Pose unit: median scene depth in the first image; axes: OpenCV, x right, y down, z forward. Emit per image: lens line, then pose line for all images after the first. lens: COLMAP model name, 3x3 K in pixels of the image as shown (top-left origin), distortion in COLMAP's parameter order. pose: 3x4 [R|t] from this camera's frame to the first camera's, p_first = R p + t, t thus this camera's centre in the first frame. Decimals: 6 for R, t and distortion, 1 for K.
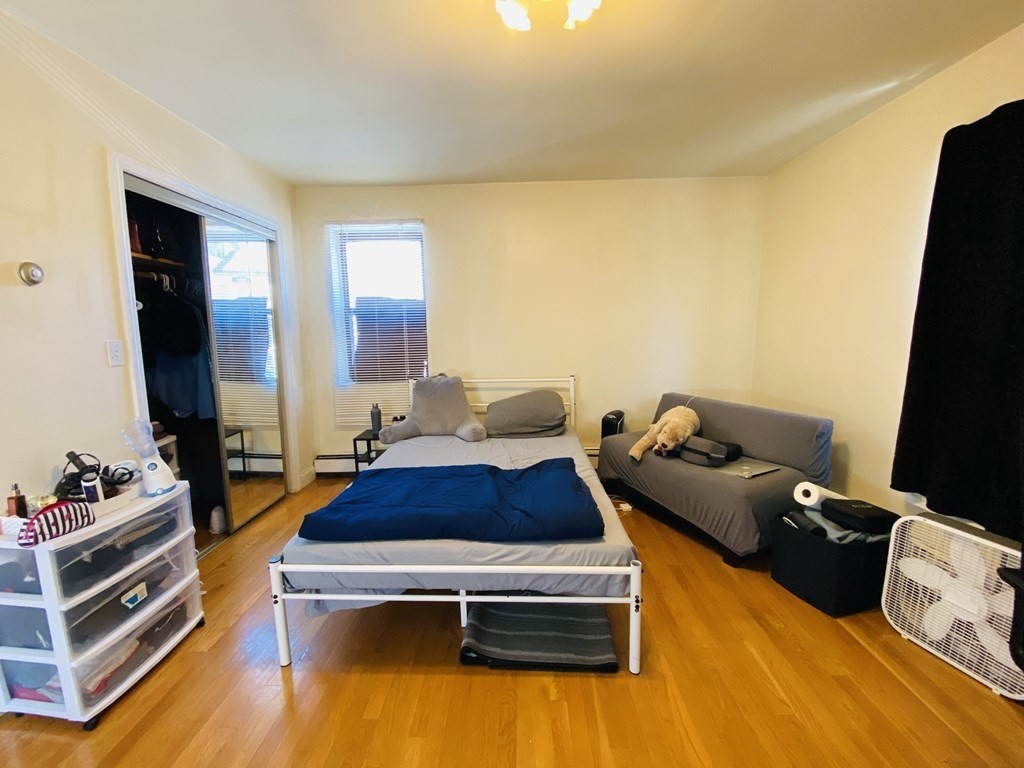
lens RADIAL K [[413.7, 0, 506.1], [0, 413.7, 383.0], [0, 0, 1]] dist [0.000390, -0.007443]
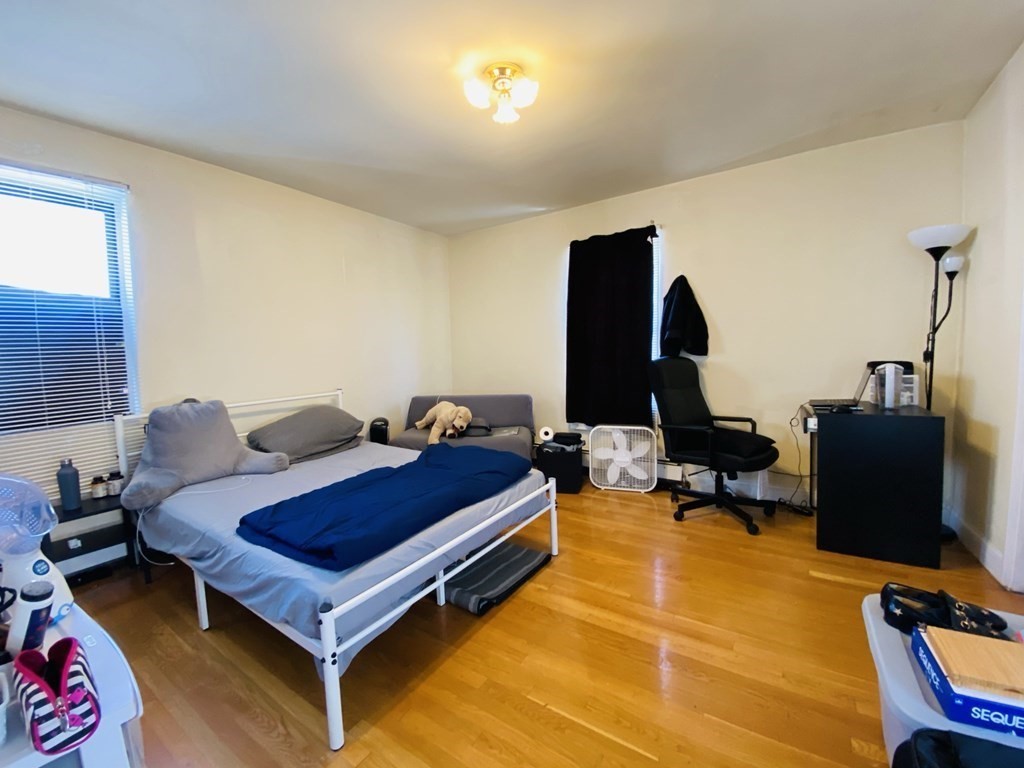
lens RADIAL K [[413.7, 0, 514.2], [0, 413.7, 380.5], [0, 0, 1]] dist [0.000390, -0.007443]
pose [[0.519366, -0.063442, 0.852194, -0.860937], [0.140178, 0.990057, -0.011725, 0.060424], [-0.842976, 0.125549, 0.523095, 0.223899]]
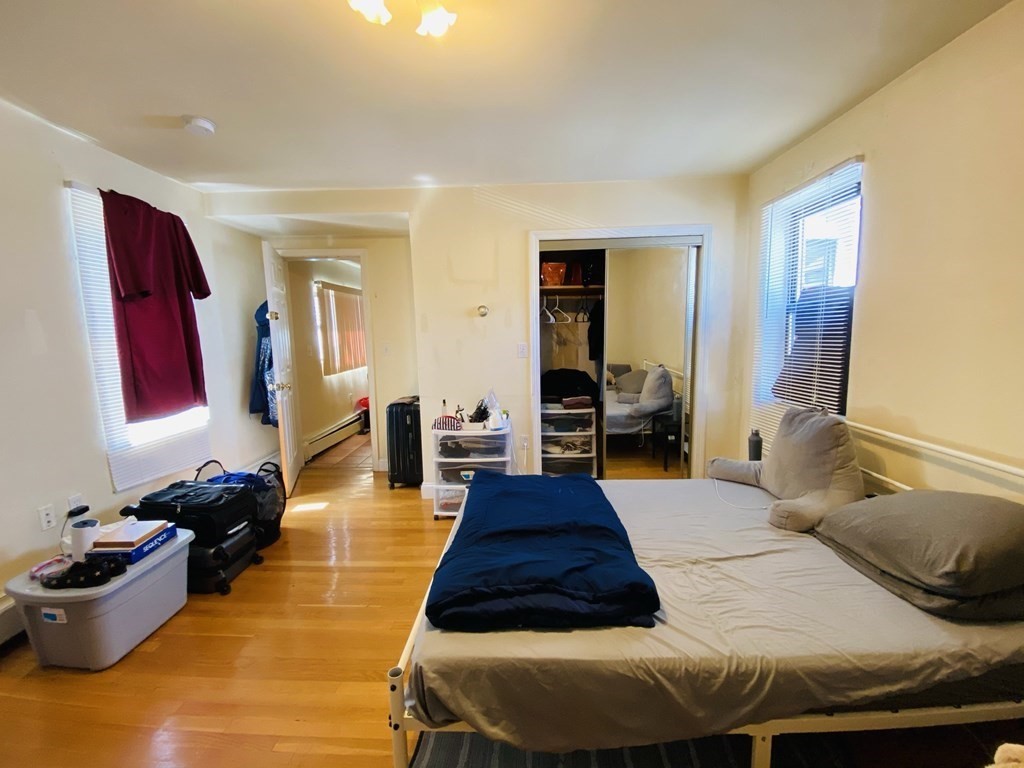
lens RADIAL K [[413.7, 0, 511.8], [0, 413.7, 393.1], [0, 0, 1]] dist [0.000390, -0.007443]
pose [[-0.002257, 0.158323, -0.987385, 0.811474], [-0.109263, 0.981437, 0.157619, -0.165346], [0.994010, 0.108241, 0.015084, 0.935188]]
